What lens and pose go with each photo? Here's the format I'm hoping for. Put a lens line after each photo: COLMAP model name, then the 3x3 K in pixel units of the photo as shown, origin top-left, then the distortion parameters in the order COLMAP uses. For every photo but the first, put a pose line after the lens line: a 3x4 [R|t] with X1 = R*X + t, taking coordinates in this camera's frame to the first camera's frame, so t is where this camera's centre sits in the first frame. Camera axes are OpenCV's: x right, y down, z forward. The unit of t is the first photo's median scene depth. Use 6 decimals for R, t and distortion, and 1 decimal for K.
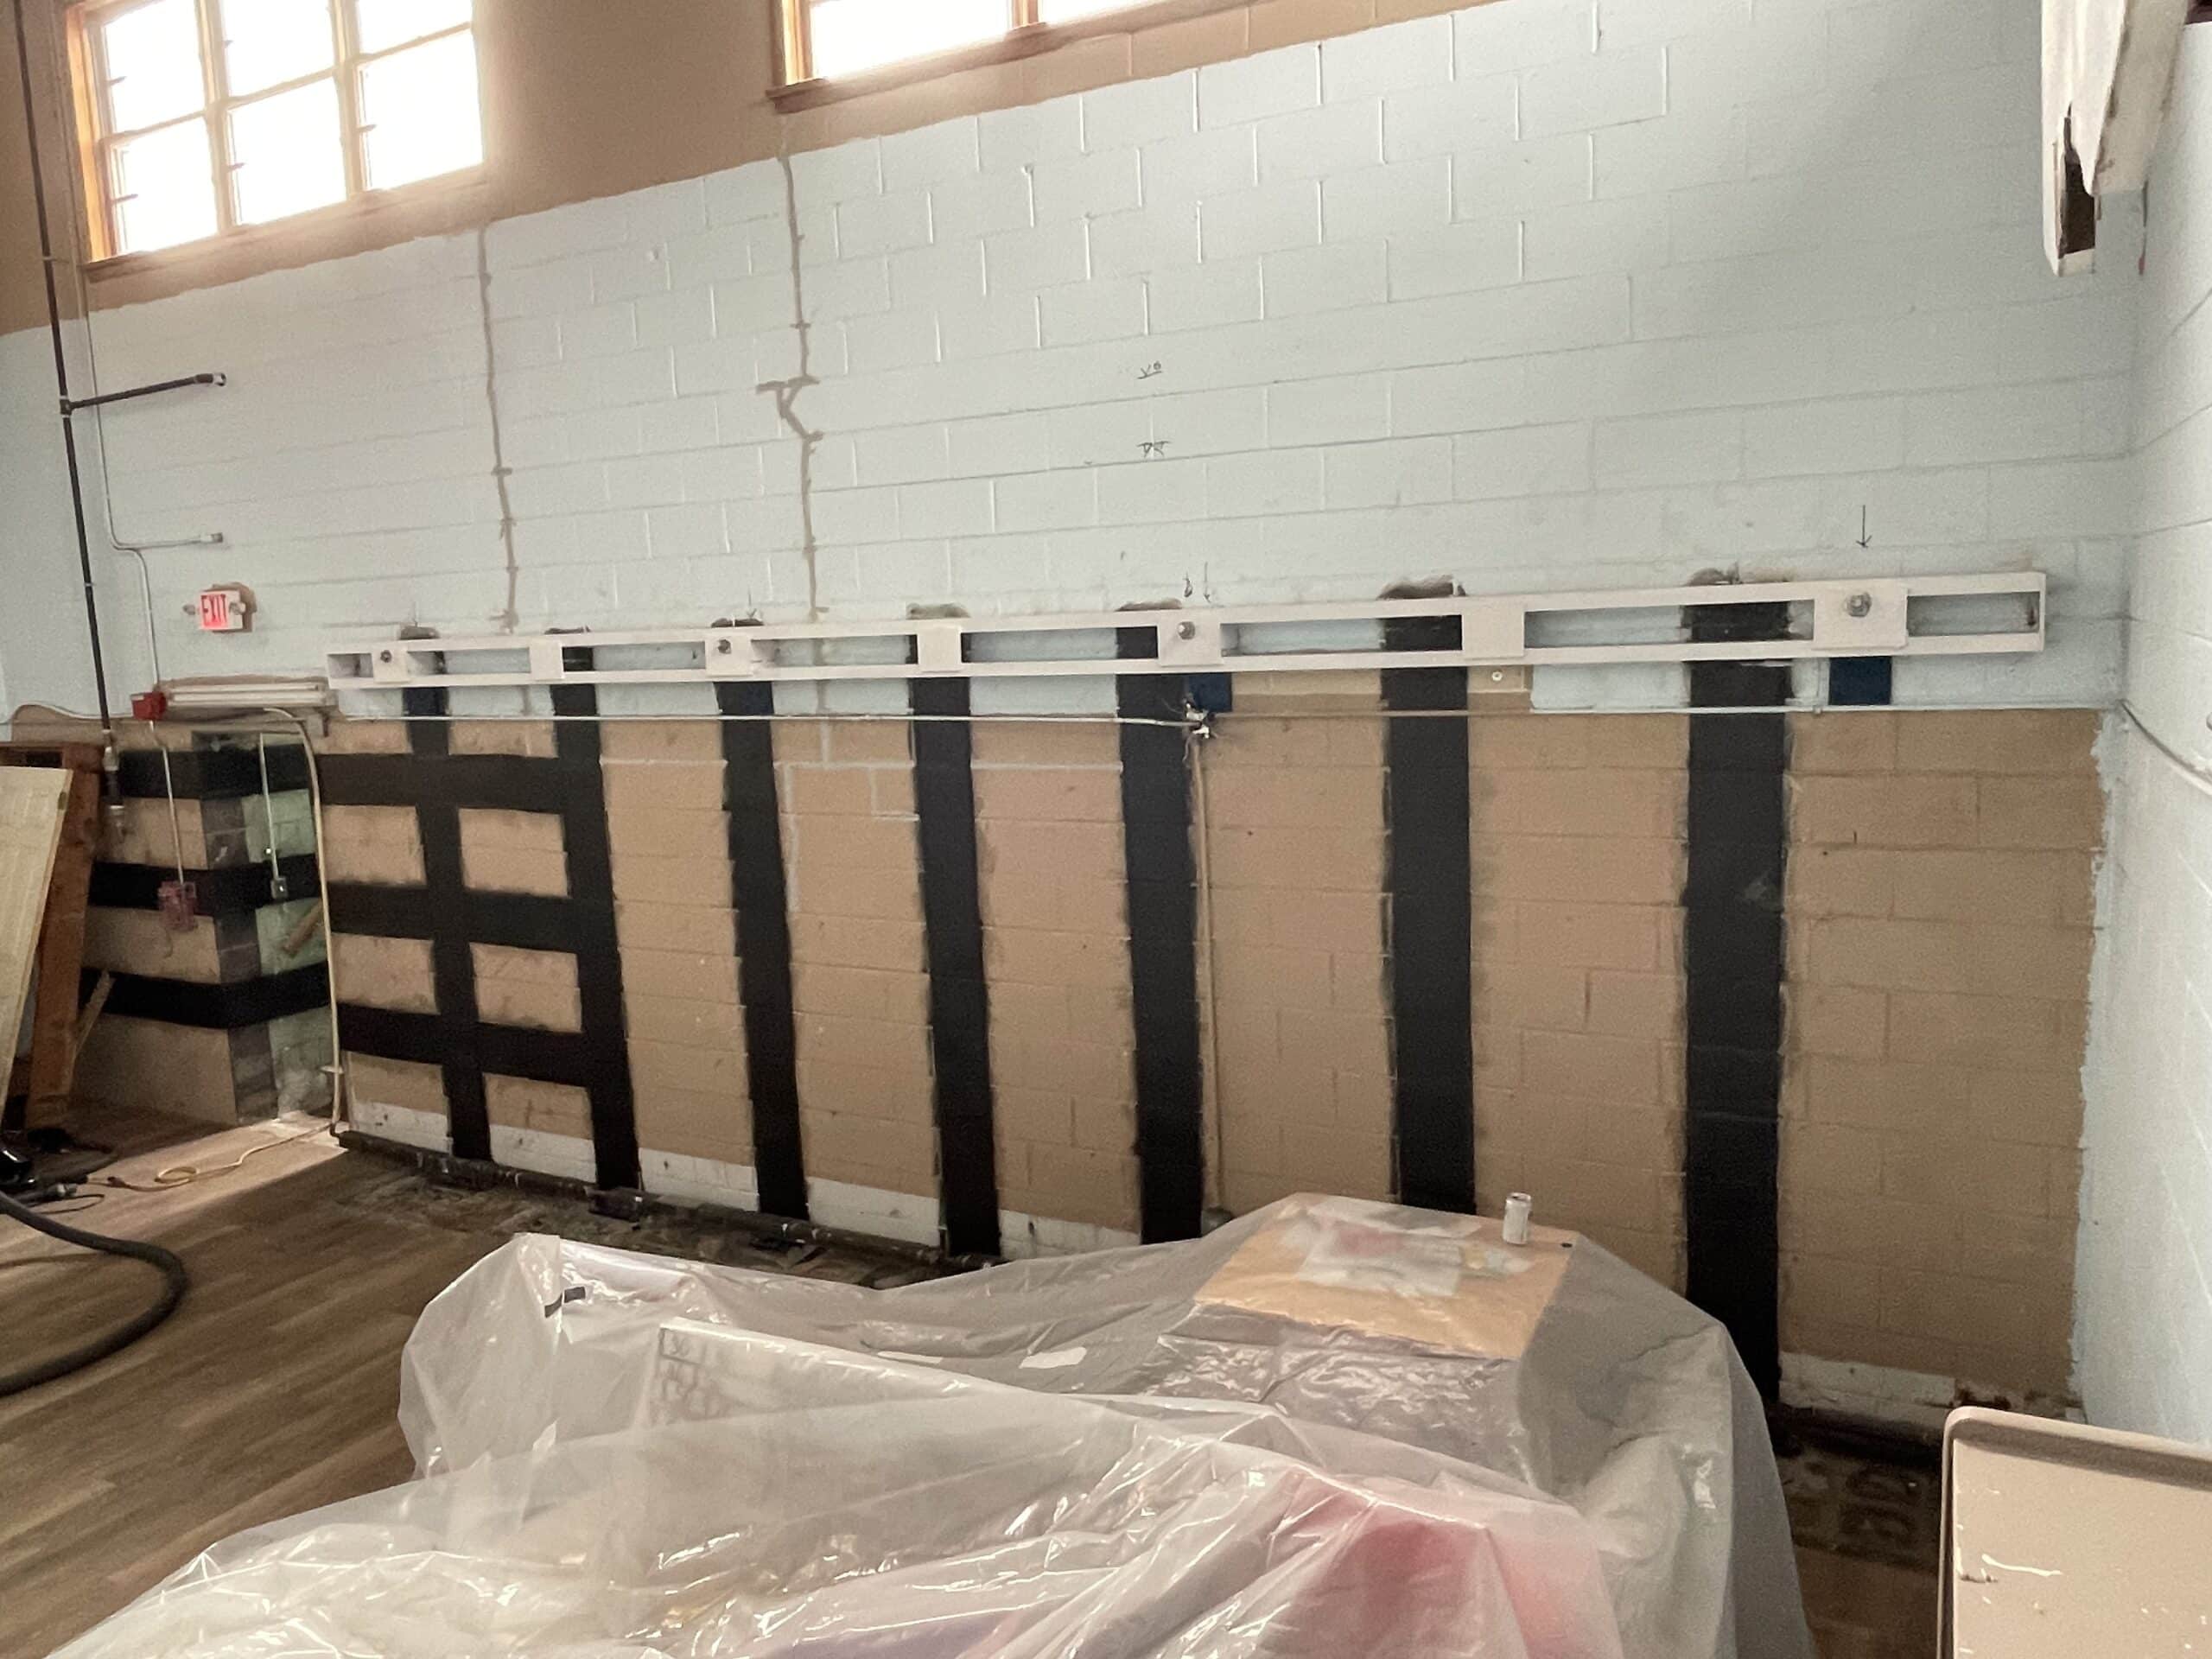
lens RADIAL K [[1544.2, 0, 1106.0], [0, 1544.2, 829.5], [0, 0, 1]] dist [-0.001770, 0.000318]
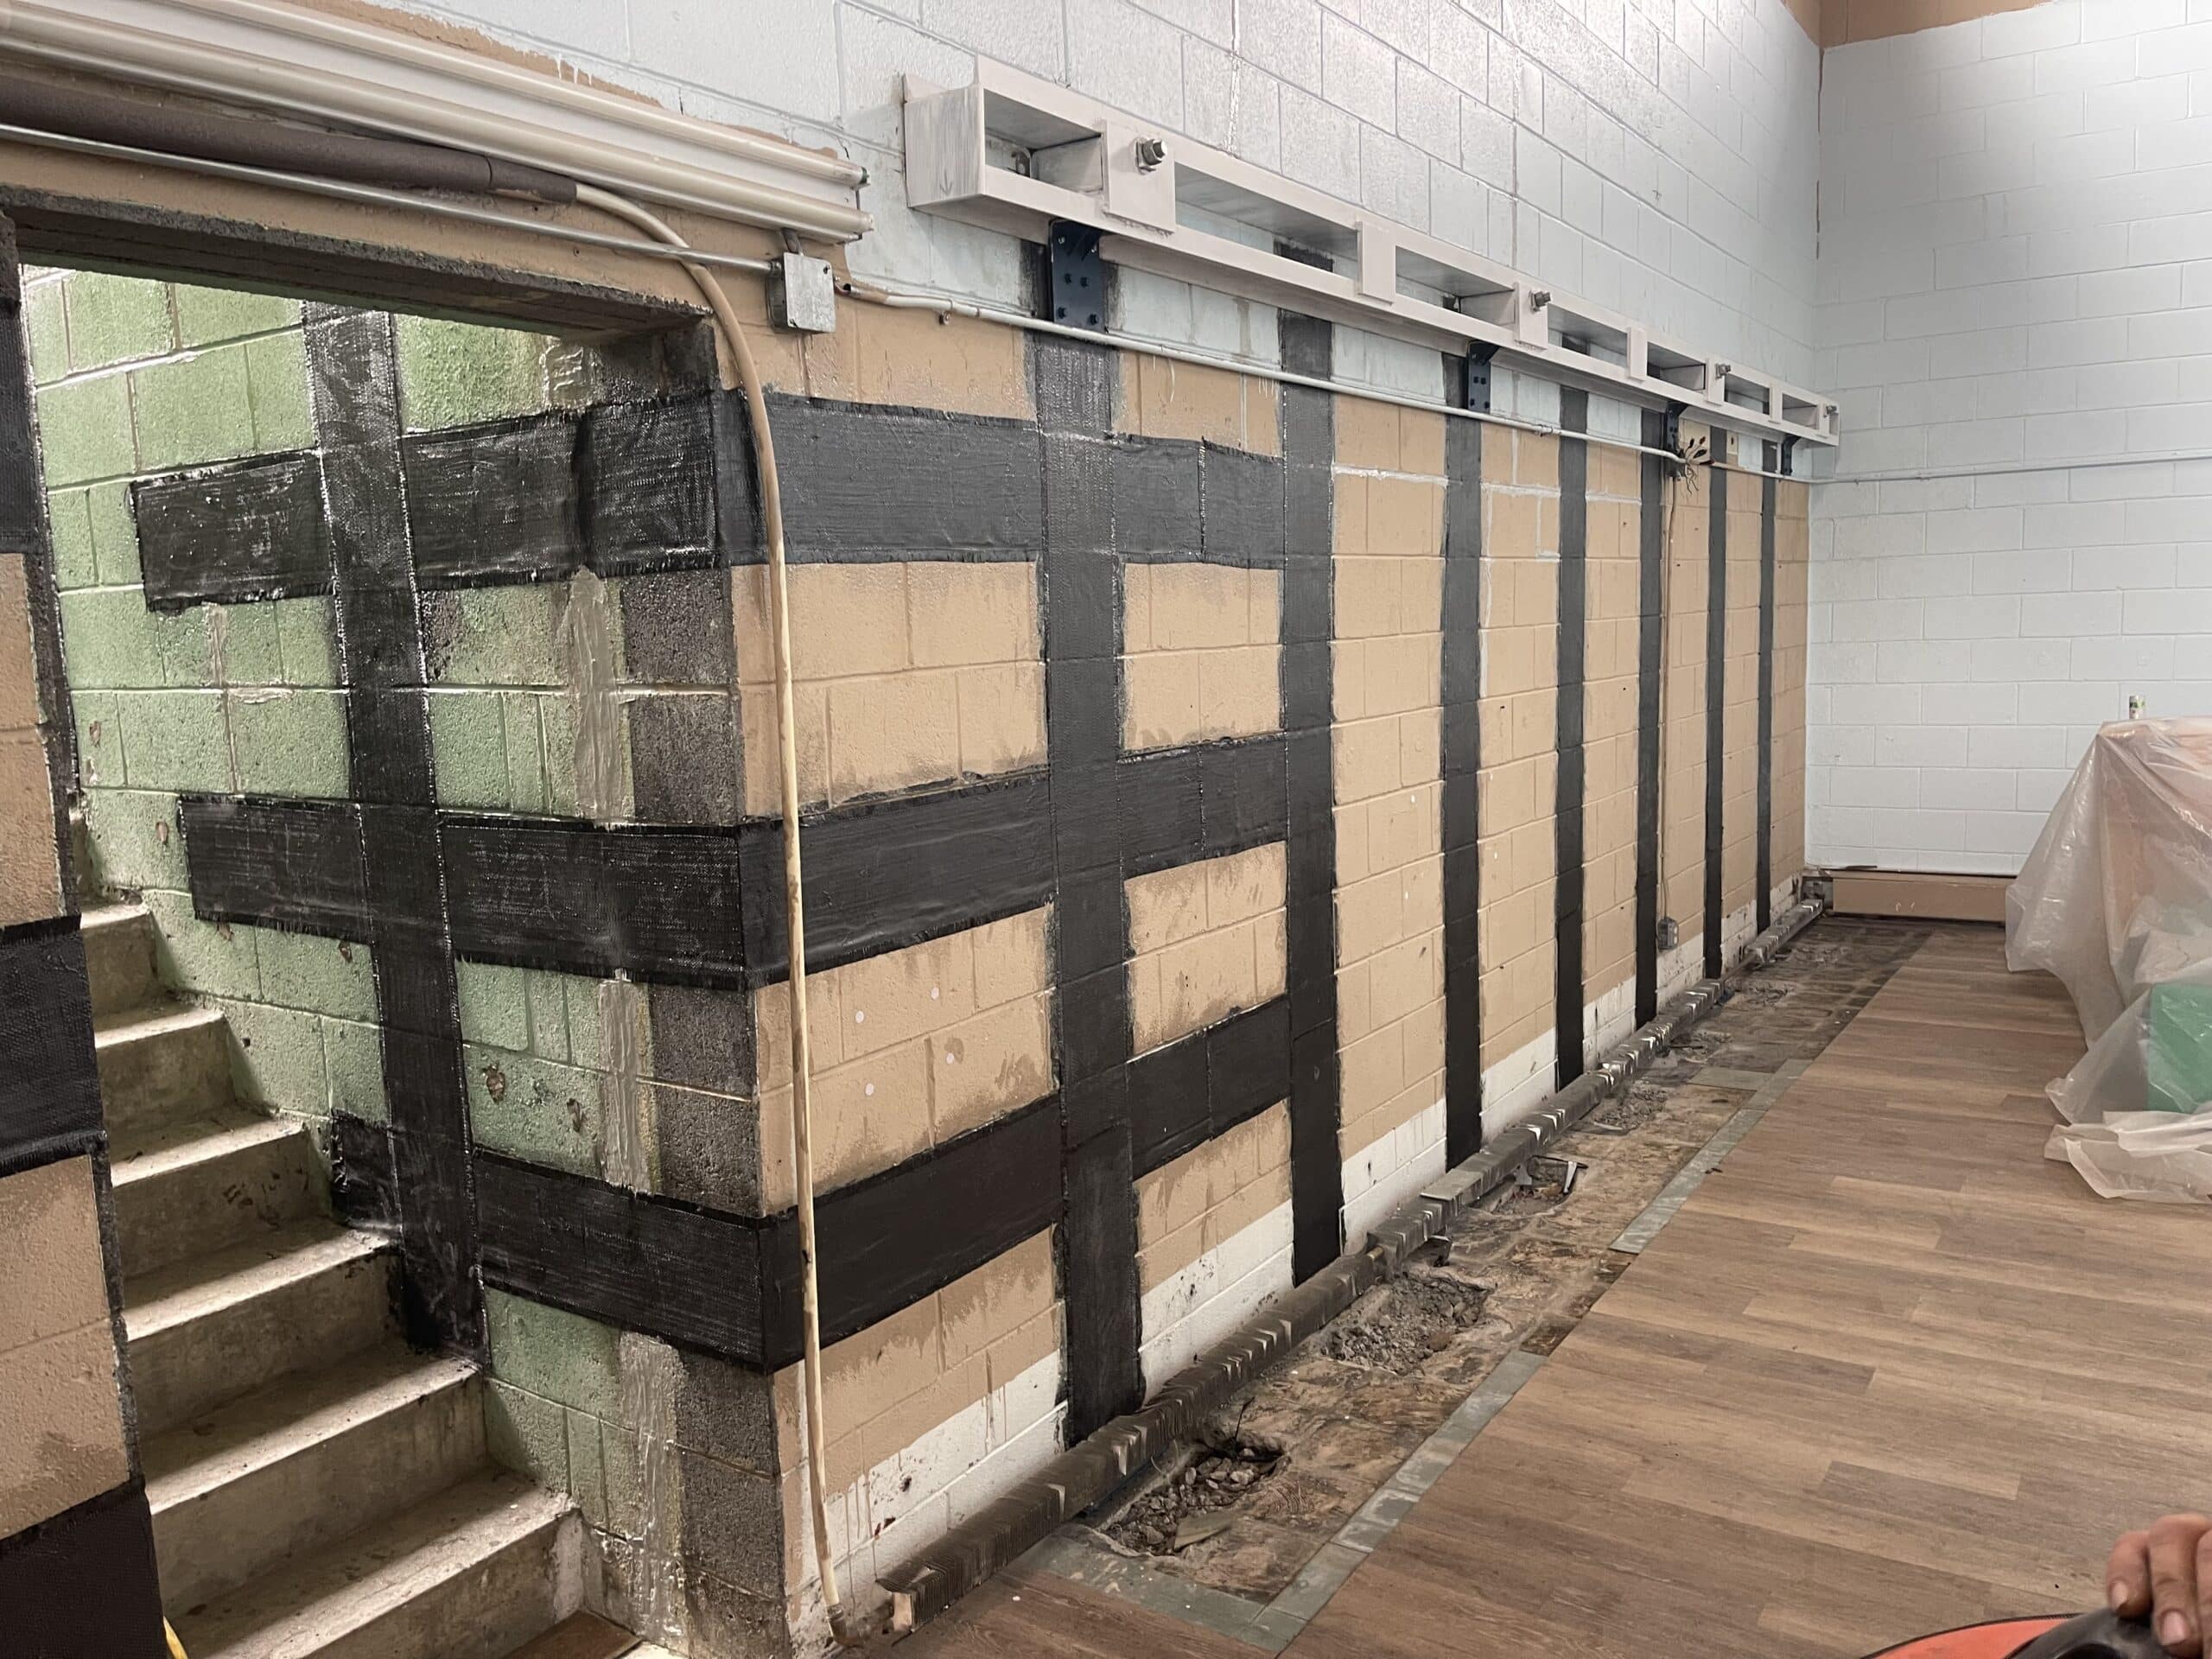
lens RADIAL K [[1688.0, 0, 1102.9], [0, 1688.0, 794.4], [0, 0, 1]] dist [0.001765, 0.100776]
pose [[0.108764, -0.075374, 0.991206, -0.926639], [0.156998, 0.985909, 0.057744, 0.022635], [-0.981592, 0.149336, 0.119065, 1.000429]]
